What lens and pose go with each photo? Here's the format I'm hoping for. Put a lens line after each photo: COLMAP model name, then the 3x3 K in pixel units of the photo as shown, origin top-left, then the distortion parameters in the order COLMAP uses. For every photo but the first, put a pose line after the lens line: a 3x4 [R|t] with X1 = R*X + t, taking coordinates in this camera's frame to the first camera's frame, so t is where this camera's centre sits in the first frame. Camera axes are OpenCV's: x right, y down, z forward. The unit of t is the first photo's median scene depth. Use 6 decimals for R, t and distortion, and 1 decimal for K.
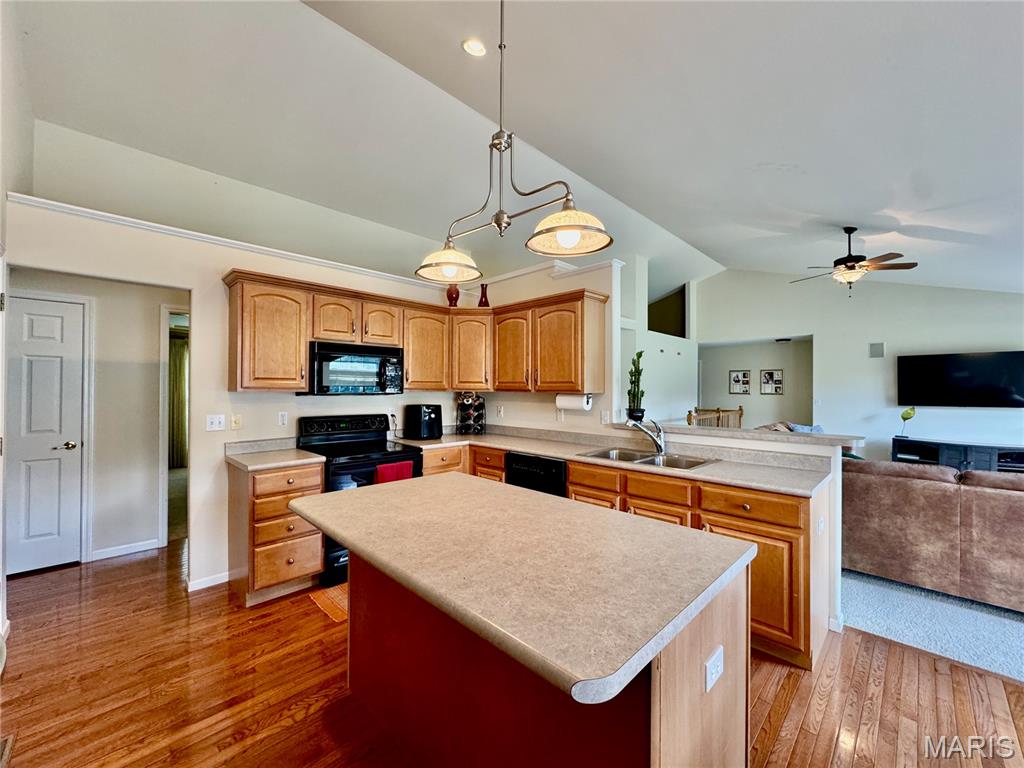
lens RADIAL K [[409.7, 0, 512.0], [0, 409.7, 384.0], [0, 0, 1]] dist [-0.001465, -0.000697]
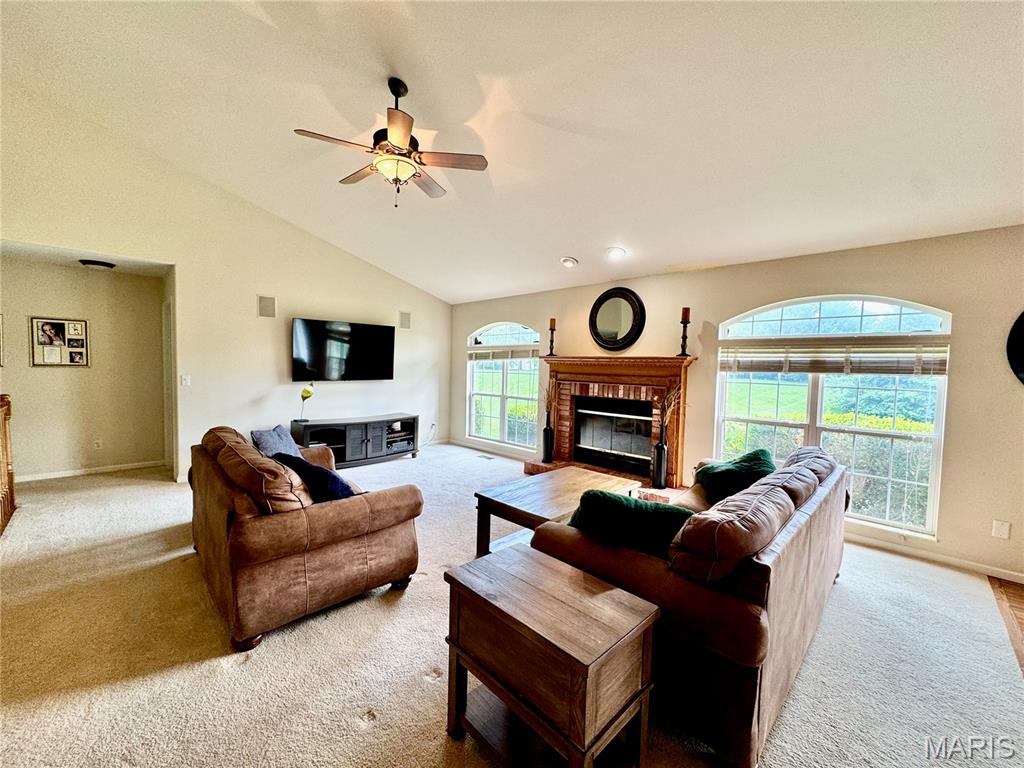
lens RADIAL K [[409.7, 0, 512.0], [0, 409.7, 384.0], [0, 0, 1]] dist [-0.001465, -0.000697]
pose [[-0.003324, -0.051081, 0.998689, 0.276607], [-0.031146, 0.998215, 0.050953, 0.008258], [-0.999509, -0.030936, -0.004909, 1.017113]]
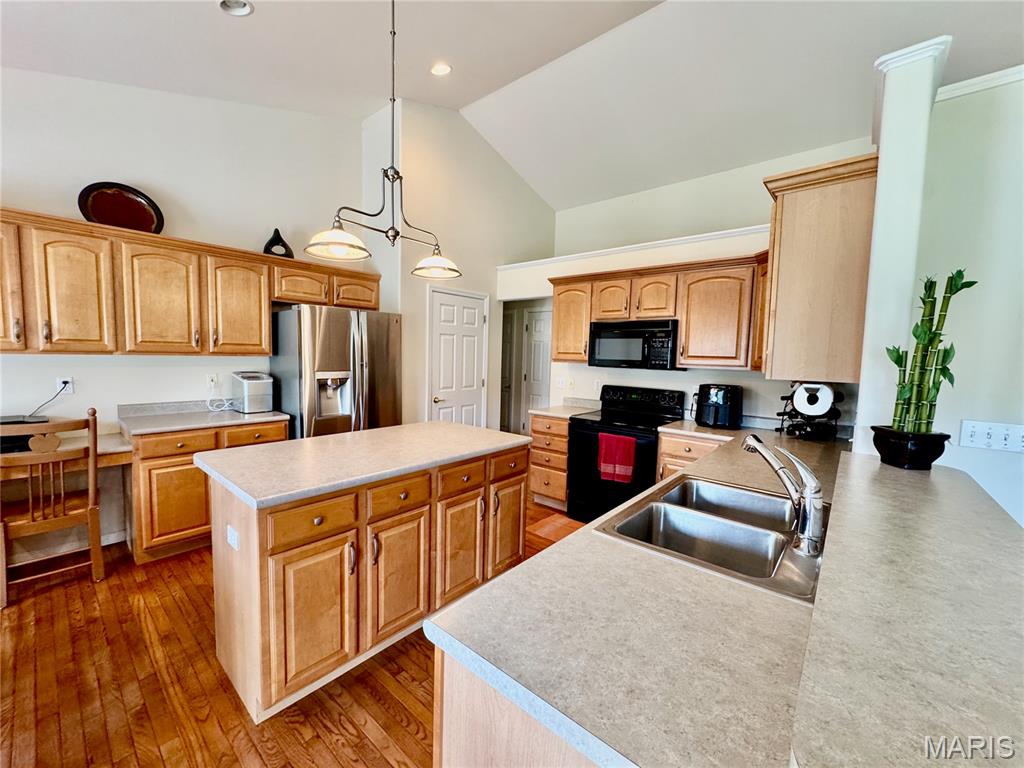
lens RADIAL K [[409.7, 0, 512.0], [0, 409.7, 384.0], [0, 0, 1]] dist [-0.001465, -0.000697]
pose [[0.078470, 0.071775, -0.994329, 0.565185], [-0.018252, 0.997341, 0.070552, -0.002087], [0.996749, 0.012613, 0.079572, 0.524712]]
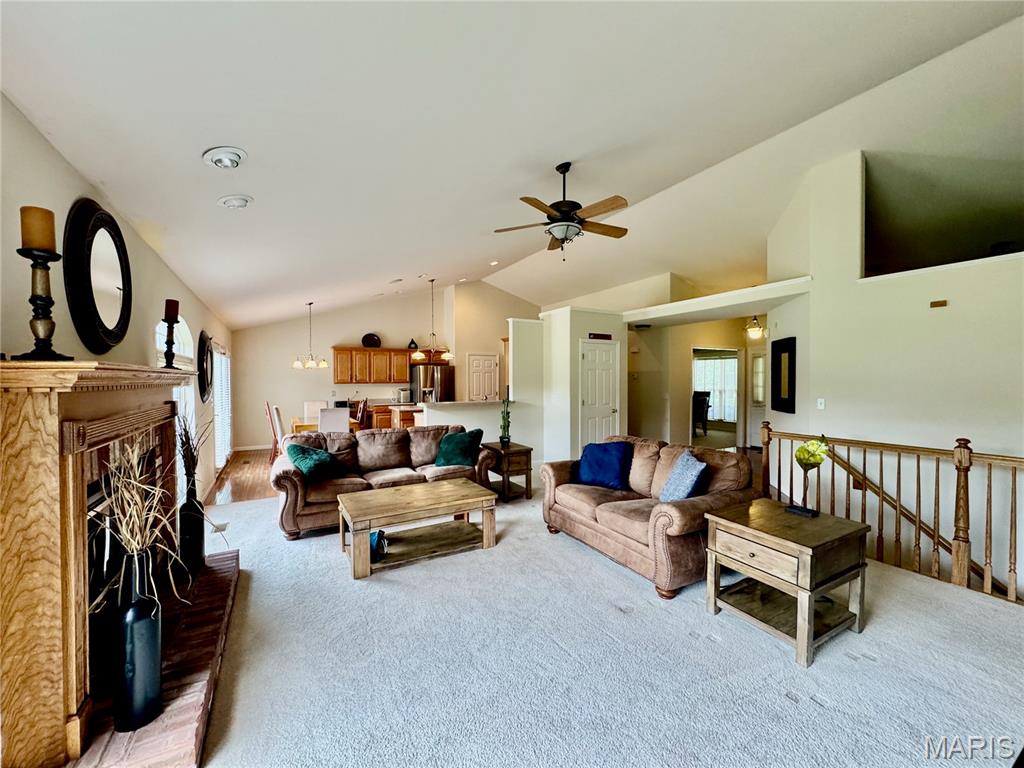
lens RADIAL K [[409.7, 0, 512.0], [0, 409.7, 384.0], [0, 0, 1]] dist [-0.001465, -0.000697]
pose [[-0.266320, 0.009916, -0.963834, 1.909409], [0.009216, 0.999928, 0.007741, 0.001116], [0.963841, -0.006821, -0.266392, 1.355474]]
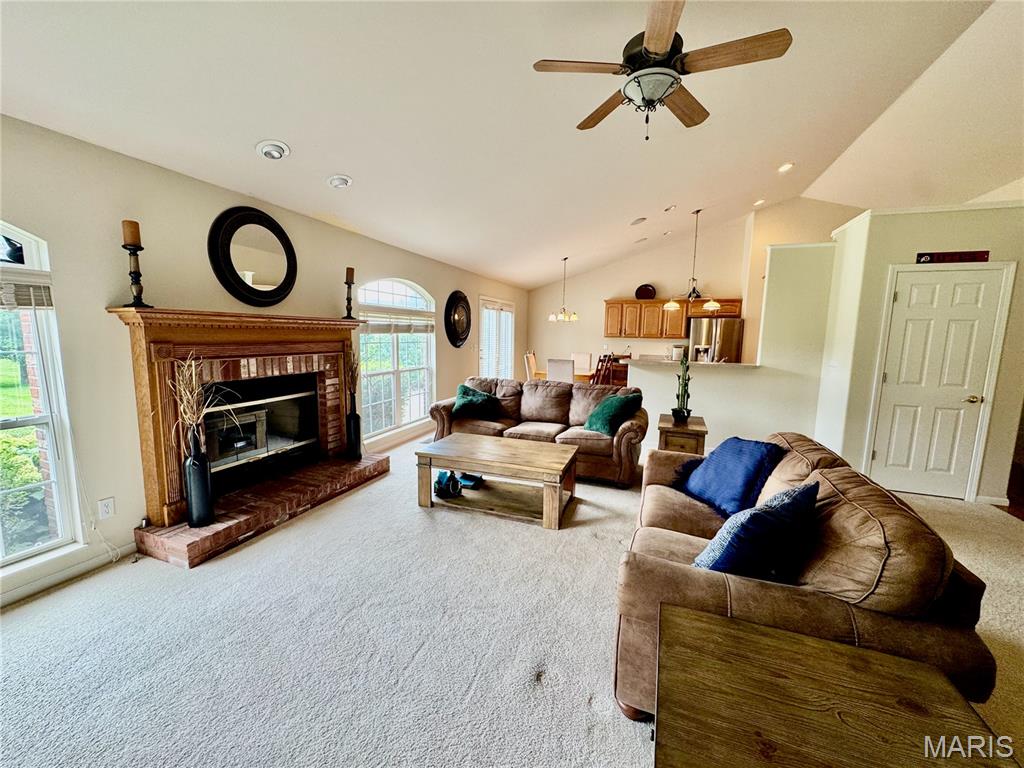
lens RADIAL K [[409.7, 0, 512.0], [0, 409.7, 384.0], [0, 0, 1]] dist [-0.001465, -0.000697]
pose [[-0.907159, 0.031805, -0.419585, 1.428412], [-0.018648, 0.993121, 0.115596, 0.012386], [0.420375, 0.112688, -0.900326, 1.695828]]
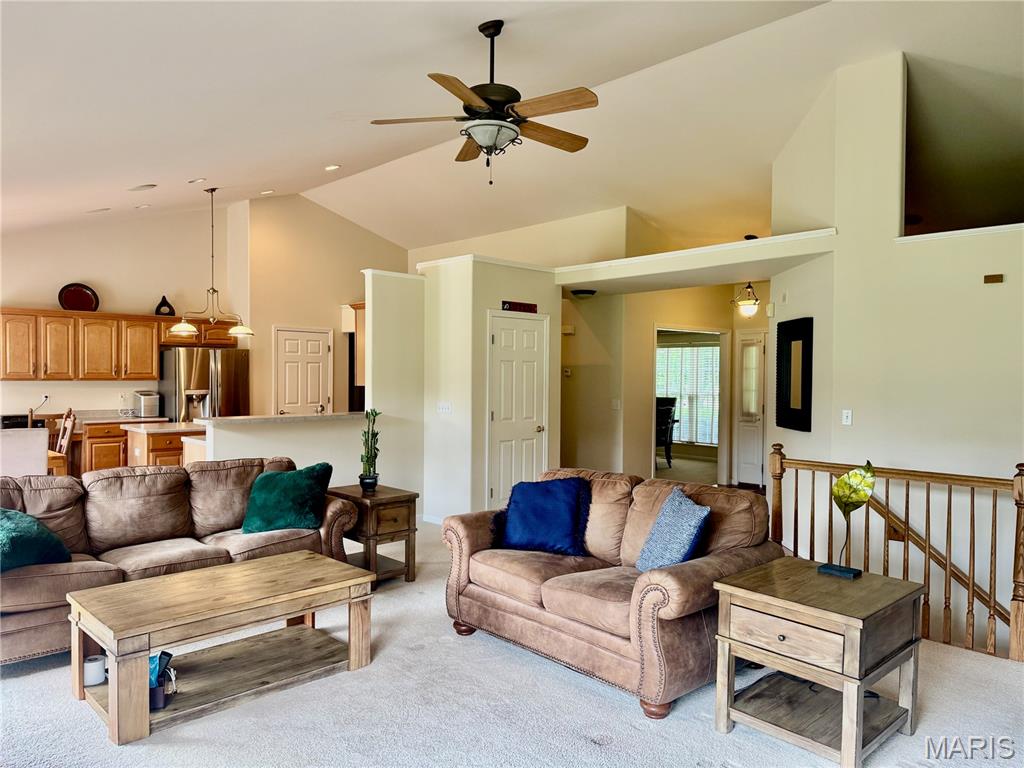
lens RADIAL K [[717.6, 0, 510.1], [0, 717.6, 383.8], [0, 0, 1]] dist [0.088749, -0.127076]
pose [[-0.025990, 0.009537, -0.999617, 1.975966], [-0.000482, 0.999954, 0.009553, -0.003012], [0.999662, 0.000730, -0.025984, 1.278970]]
